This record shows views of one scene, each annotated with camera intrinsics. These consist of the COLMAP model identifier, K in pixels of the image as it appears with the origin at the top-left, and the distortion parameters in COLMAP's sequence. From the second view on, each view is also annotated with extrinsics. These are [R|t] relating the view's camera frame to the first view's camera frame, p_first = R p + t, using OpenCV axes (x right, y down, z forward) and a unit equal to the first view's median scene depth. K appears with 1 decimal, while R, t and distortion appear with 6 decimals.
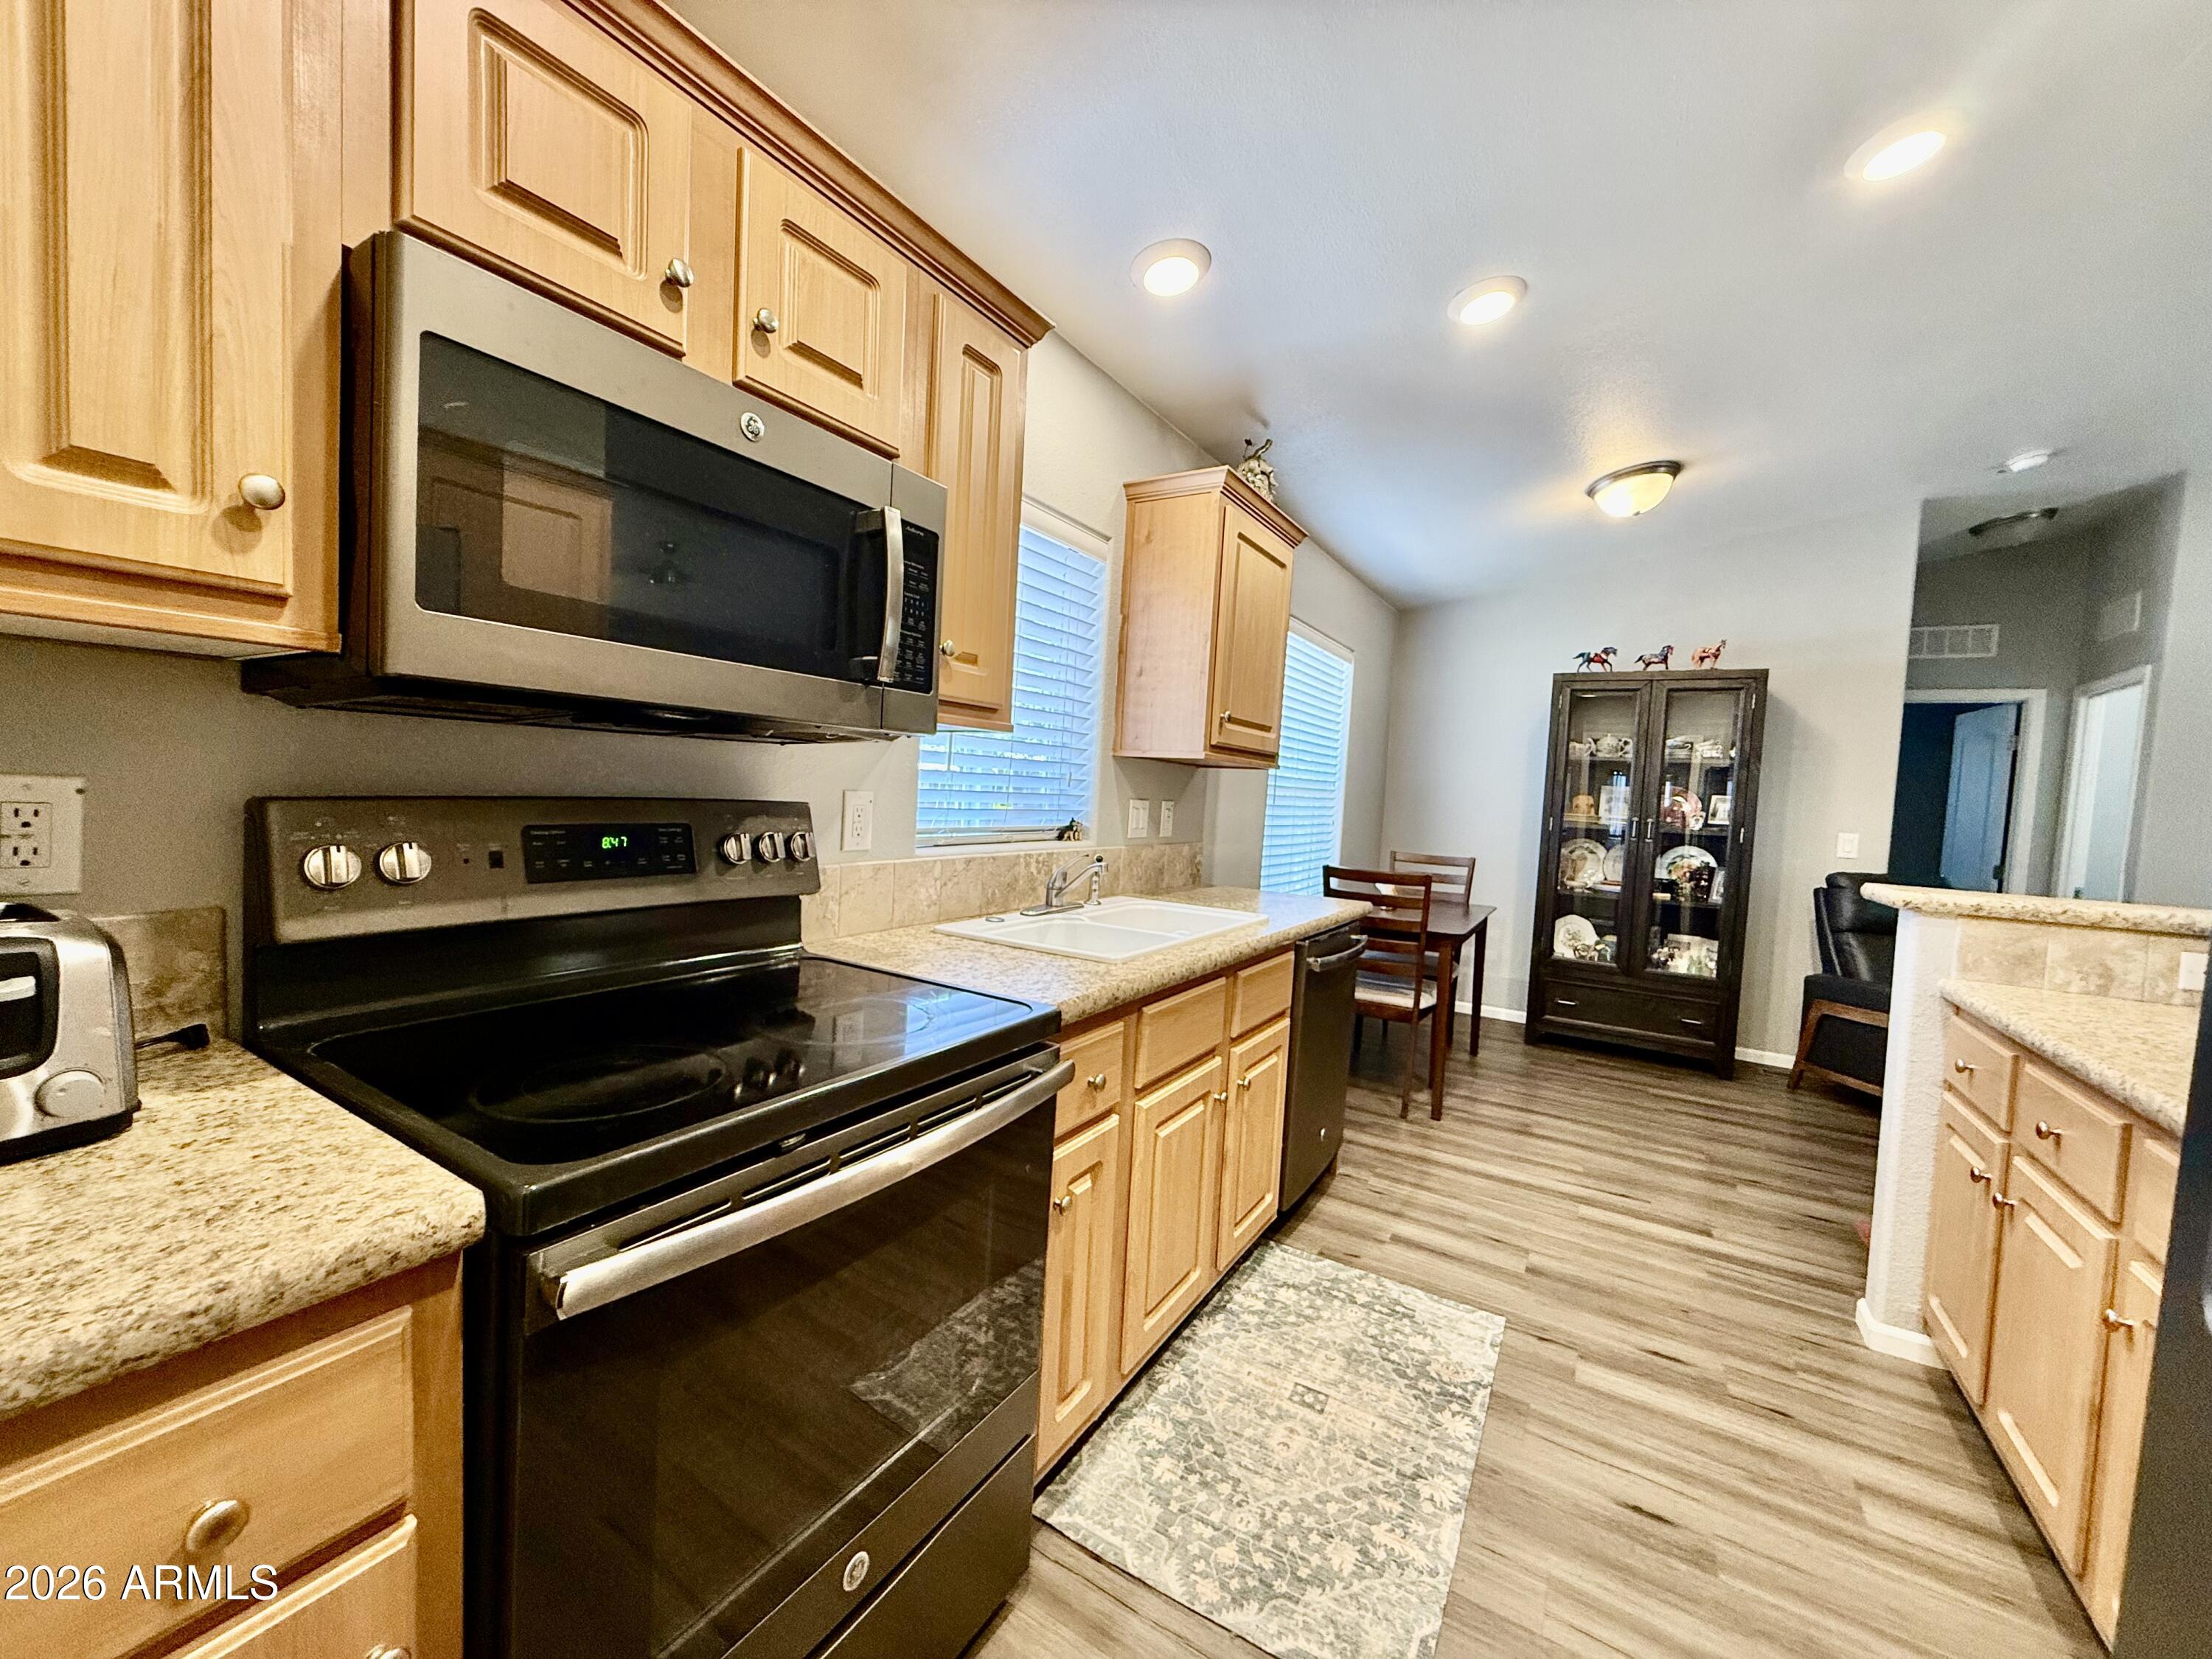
lens RADIAL K [[883.2, 0, 1097.4], [0, 883.2, 831.0], [0, 0, 1]] dist [0.001205, 0.000134]
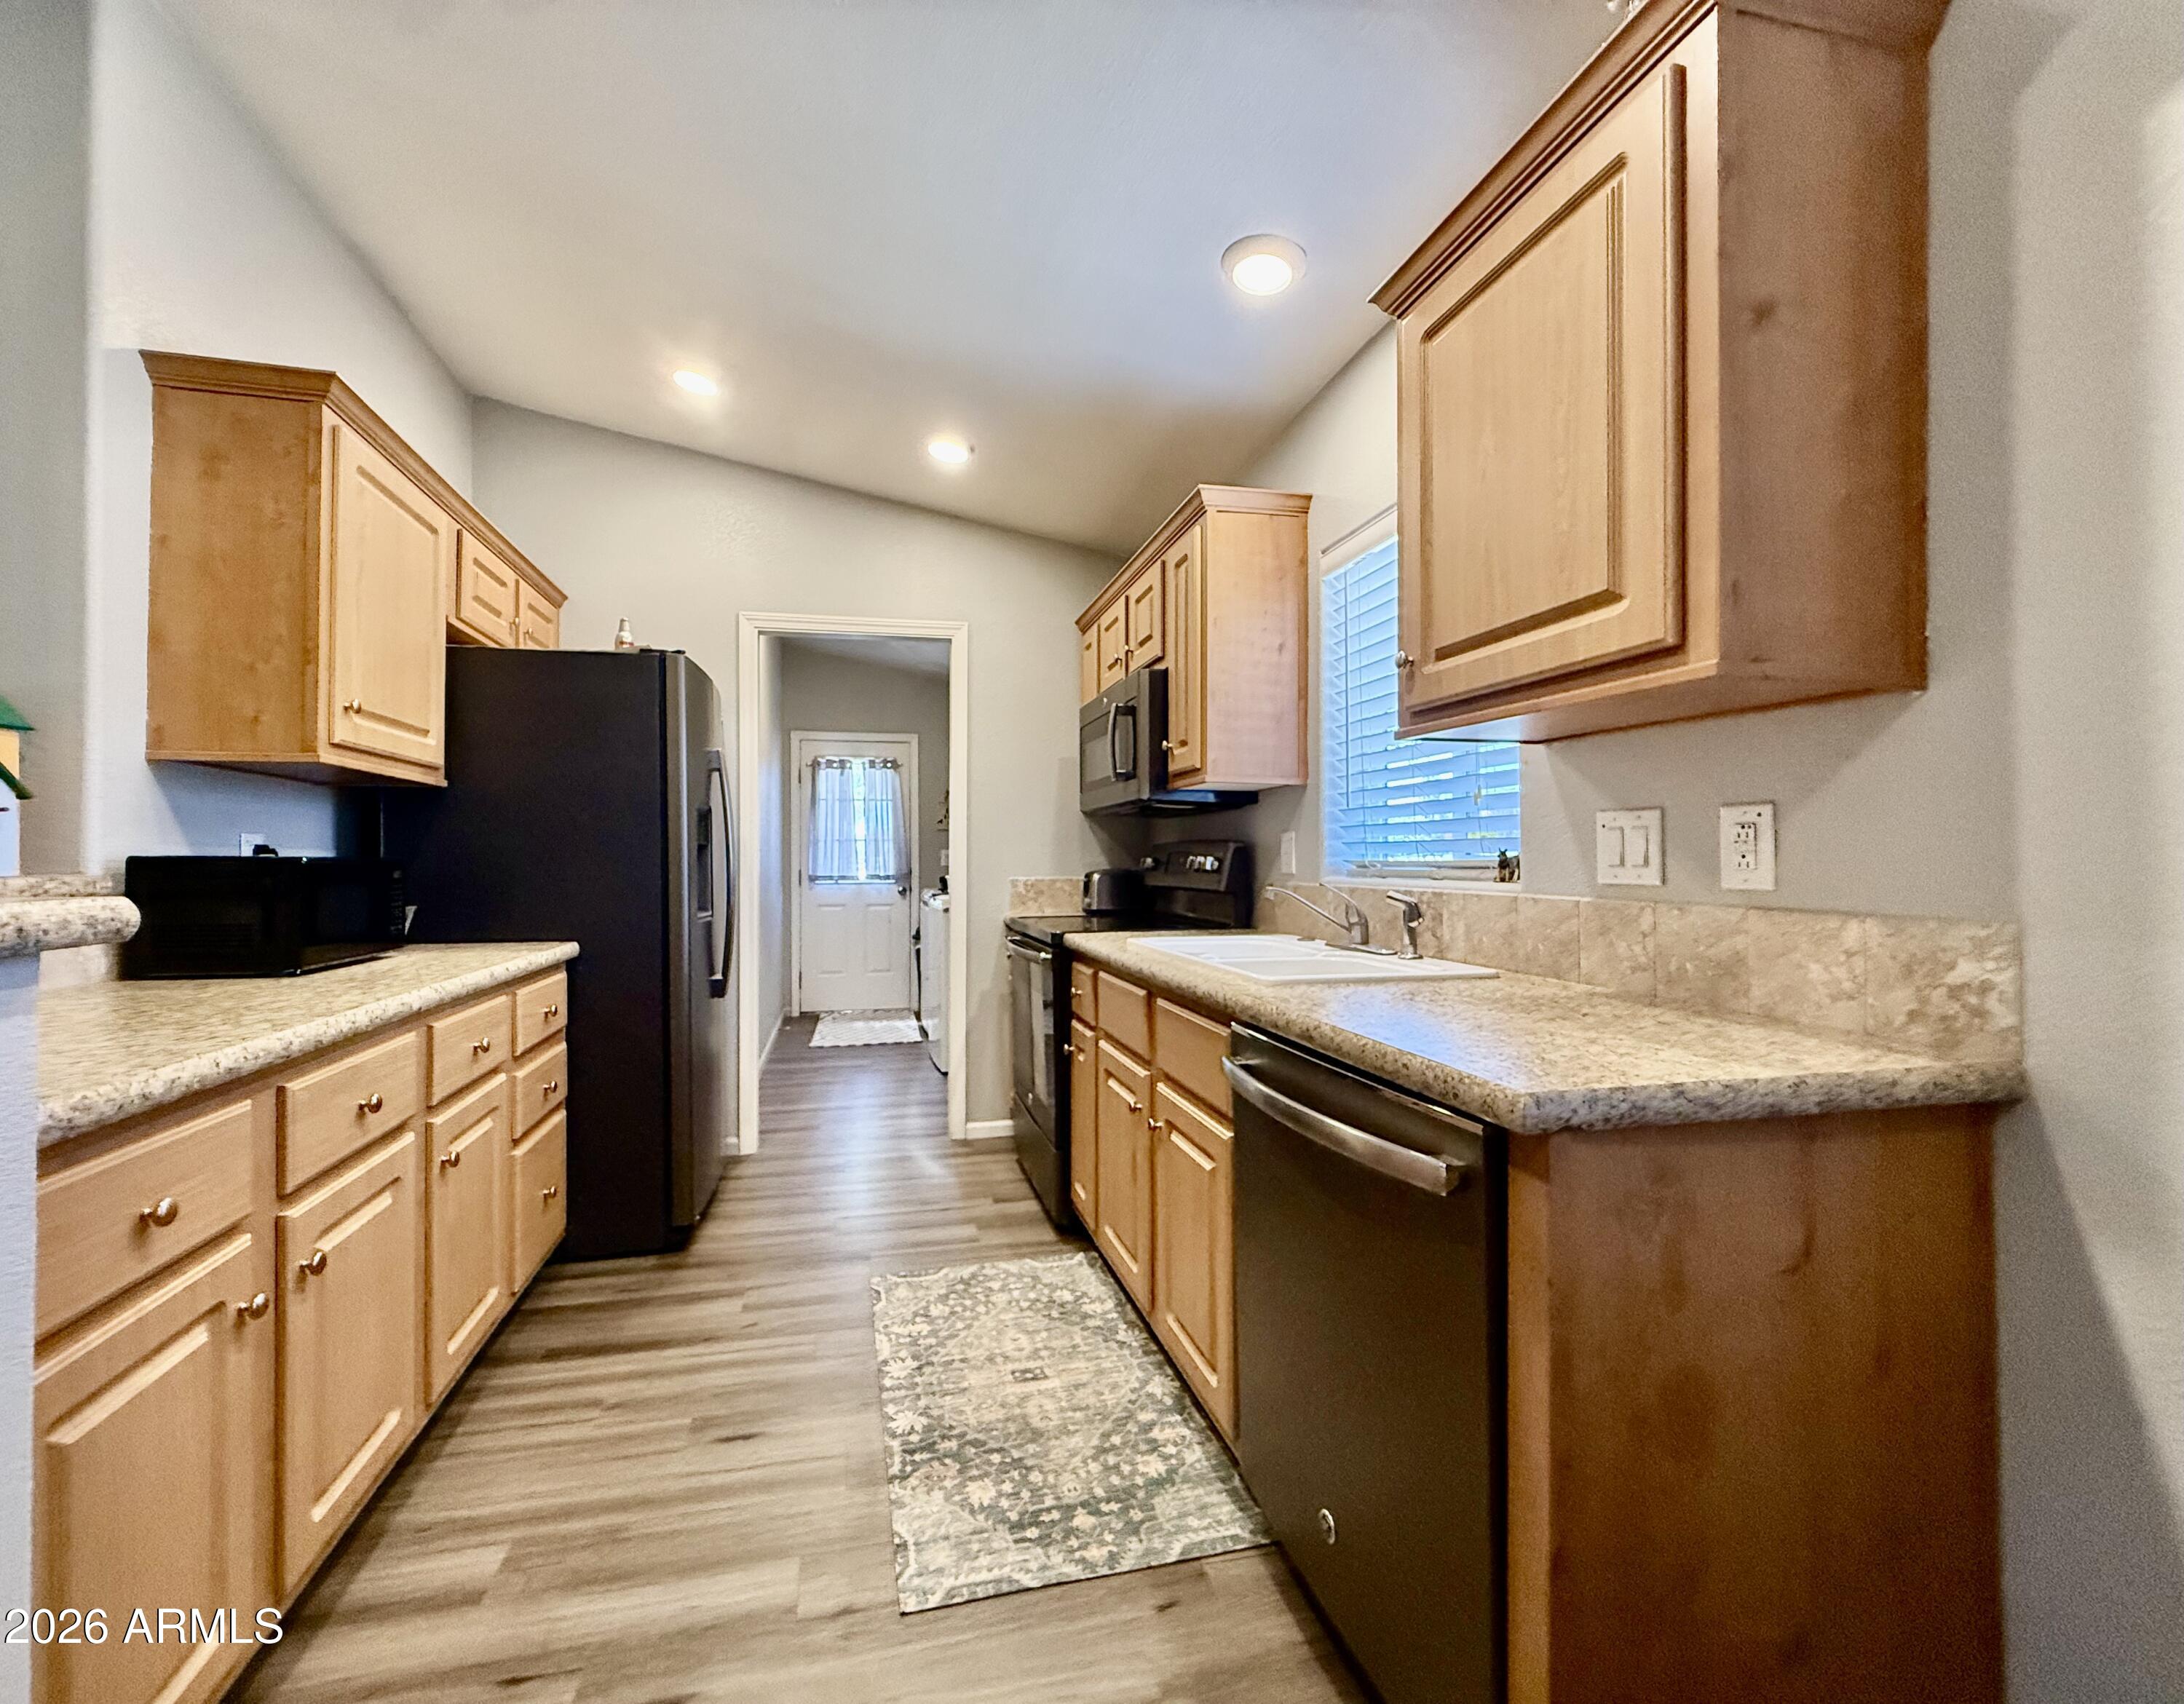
lens RADIAL K [[899.6, 0, 1043.5], [0, 899.6, 851.4], [0, 0, 1]] dist [0.000482, -0.000383]
pose [[-0.723842, -0.055179, -0.687756, 0.790508], [-0.070468, 0.997497, -0.005864, 0.017769], [0.686358, 0.044220, -0.725919, 1.393507]]
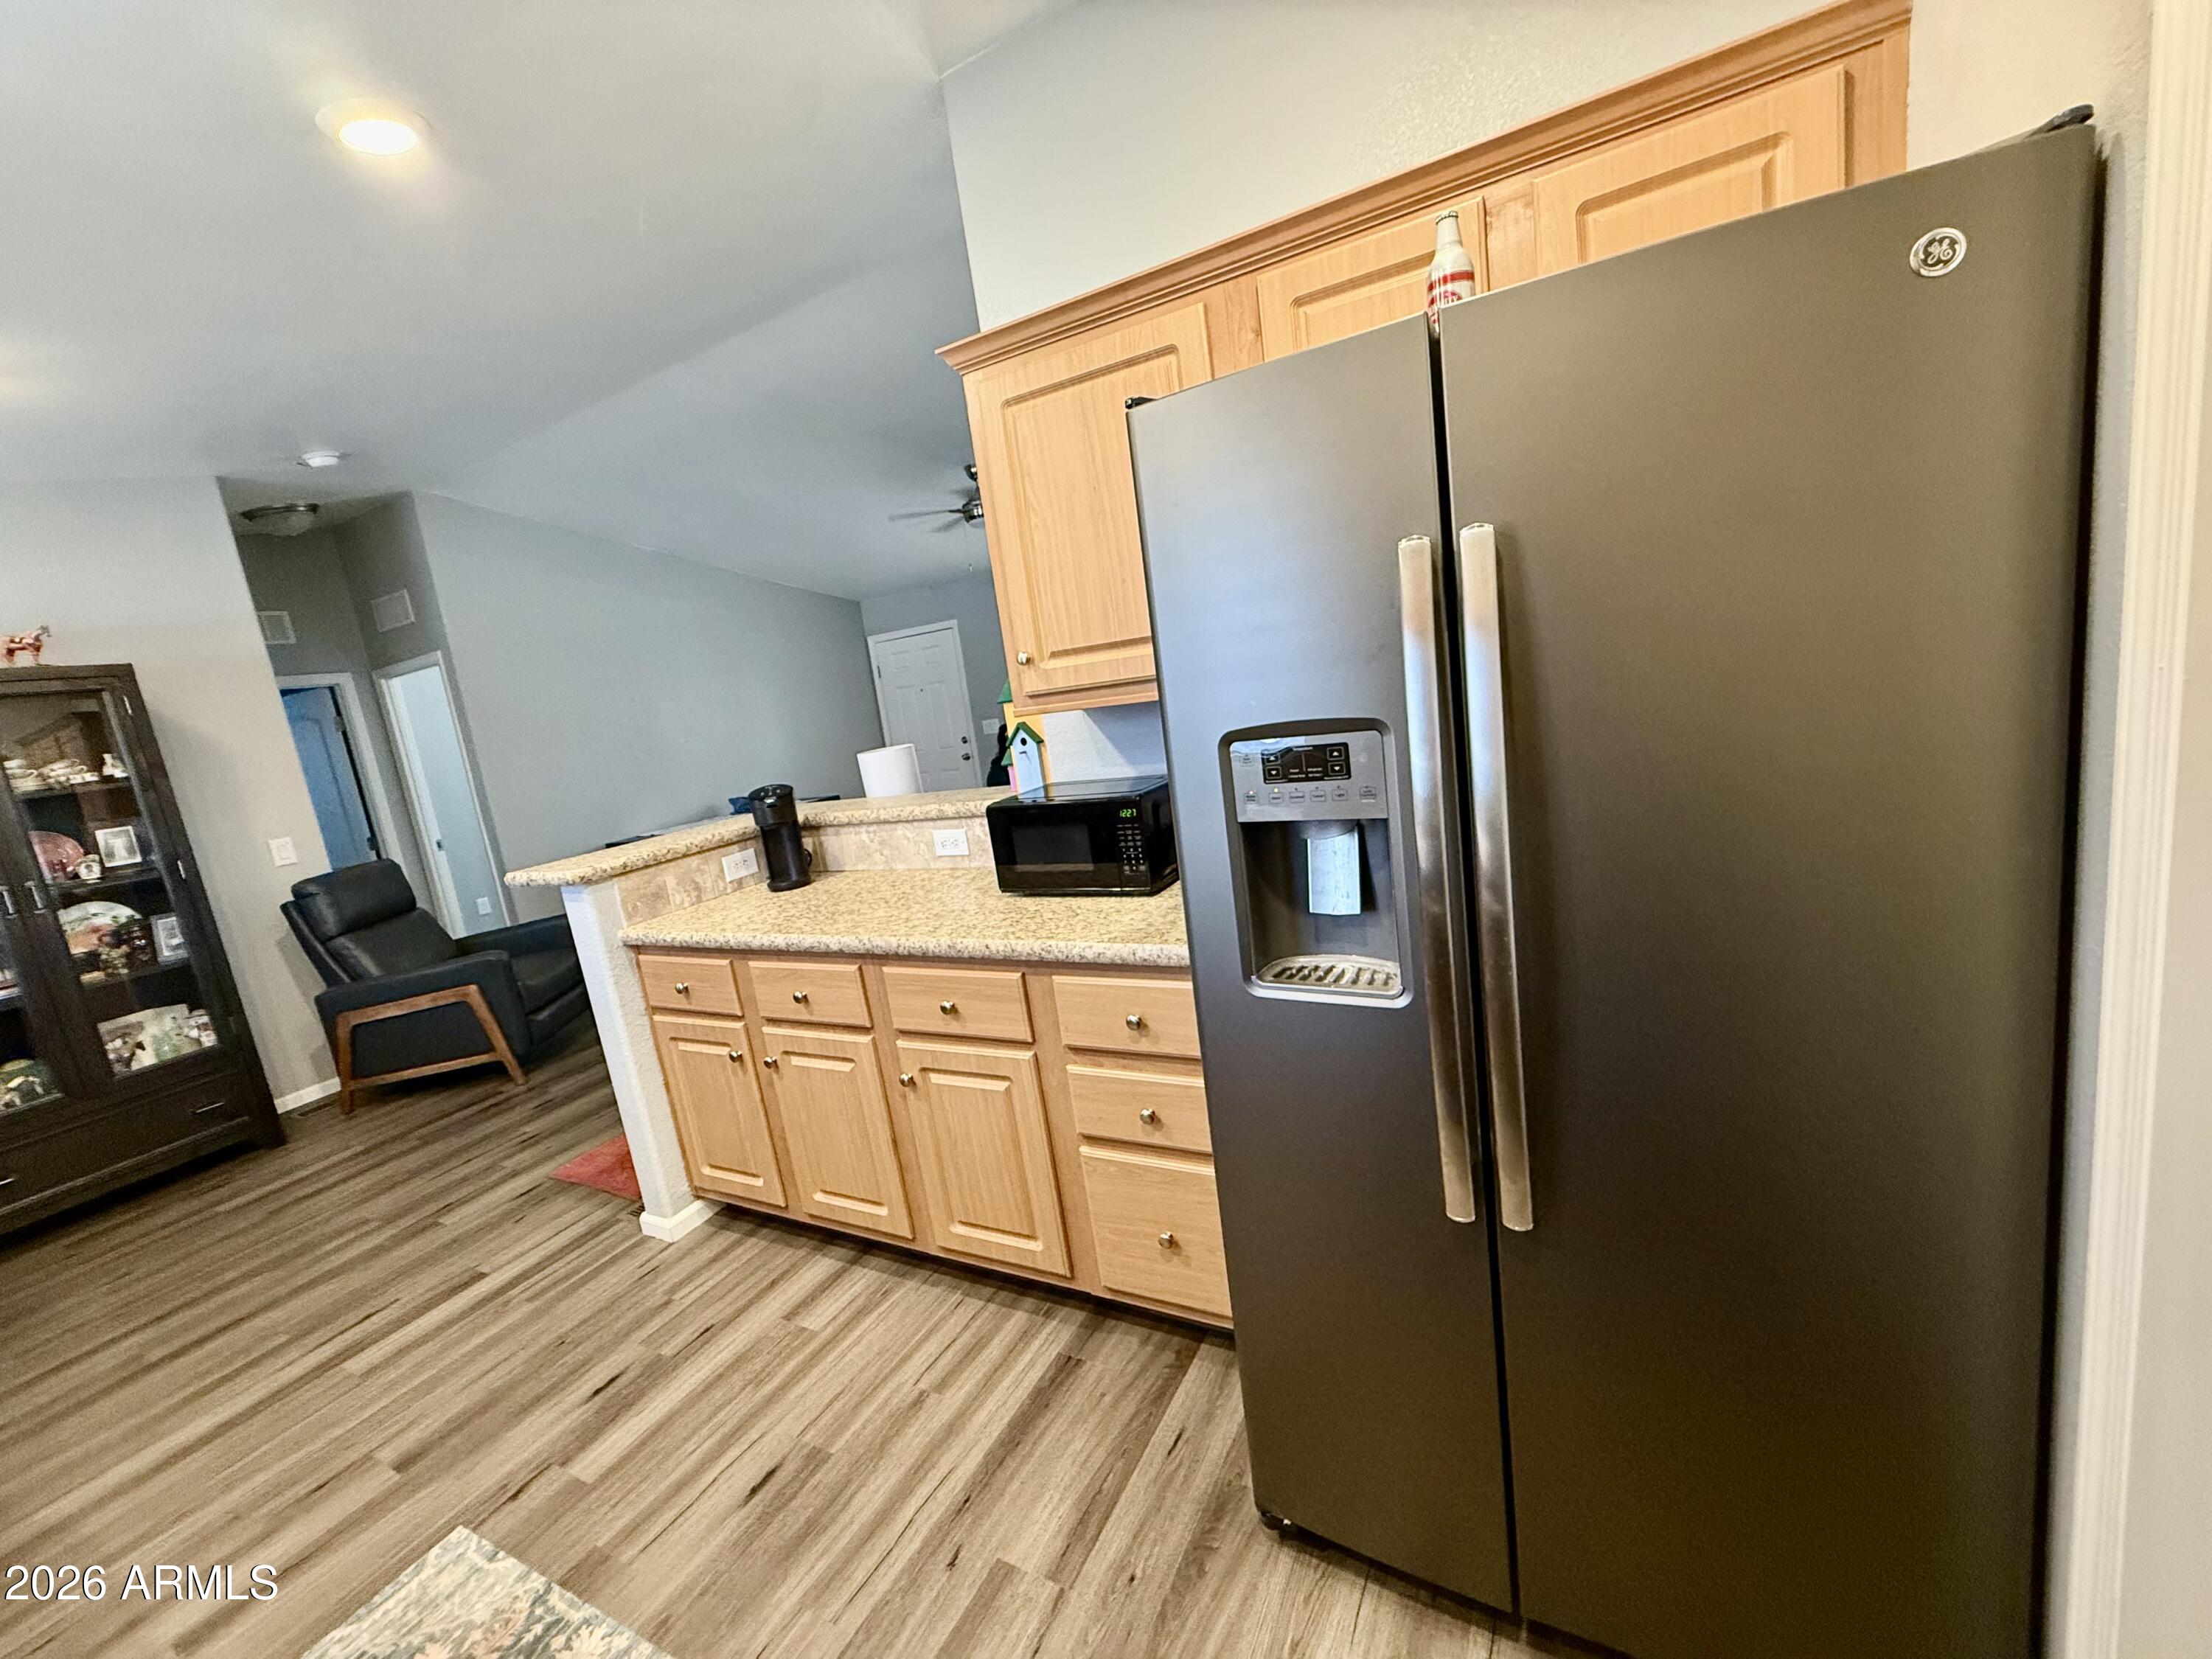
lens RADIAL K [[883.2, 0, 1097.4], [0, 883.2, 831.0], [0, 0, 1]] dist [0.001205, 0.000134]
pose [[-0.056150, -0.214167, 0.975182, -0.179641], [0.188414, 0.956901, 0.221001, -0.089175], [-0.980483, 0.196147, -0.013378, 0.320465]]
